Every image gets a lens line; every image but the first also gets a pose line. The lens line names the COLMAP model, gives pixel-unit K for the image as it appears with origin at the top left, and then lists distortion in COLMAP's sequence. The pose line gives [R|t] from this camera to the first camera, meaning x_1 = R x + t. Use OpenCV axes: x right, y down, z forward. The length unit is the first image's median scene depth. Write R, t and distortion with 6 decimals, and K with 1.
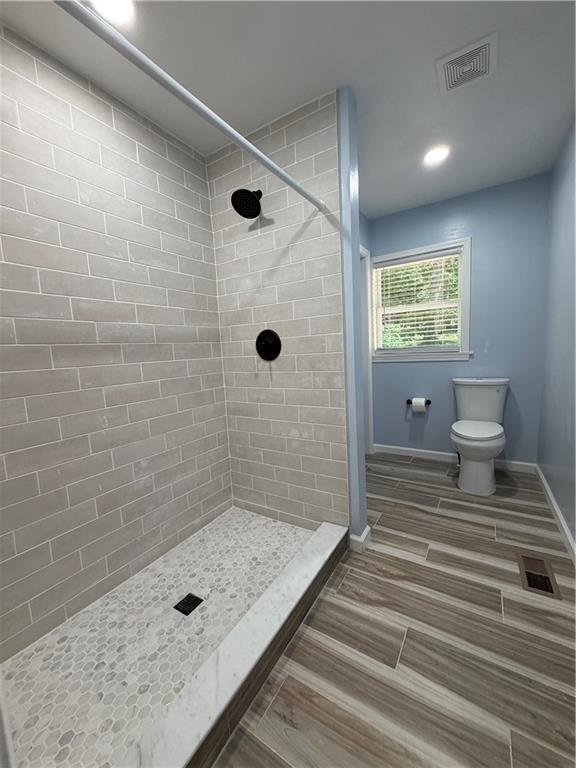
lens RADIAL K [[306.9, 0, 288.0], [0, 306.9, 384.0], [0, 0, 1]] dist [-0.000591, 0.000113]
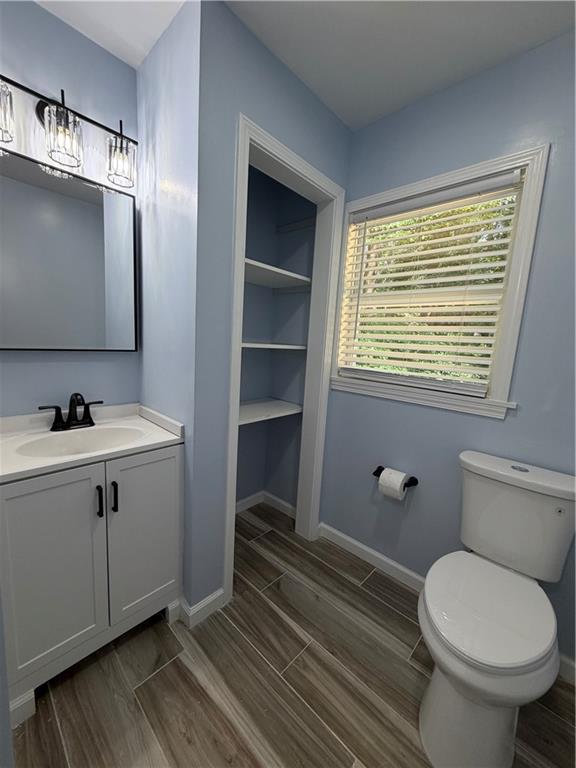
lens RADIAL K [[303.1, 0, 288.0], [0, 303.1, 384.0], [0, 0, 1]] dist [-0.000252, -0.000013]
pose [[0.977833, 0.132501, -0.162131, 0.258037], [-0.127328, 0.990974, 0.041936, -0.084550], [0.166224, -0.020362, 0.985878, 0.377420]]
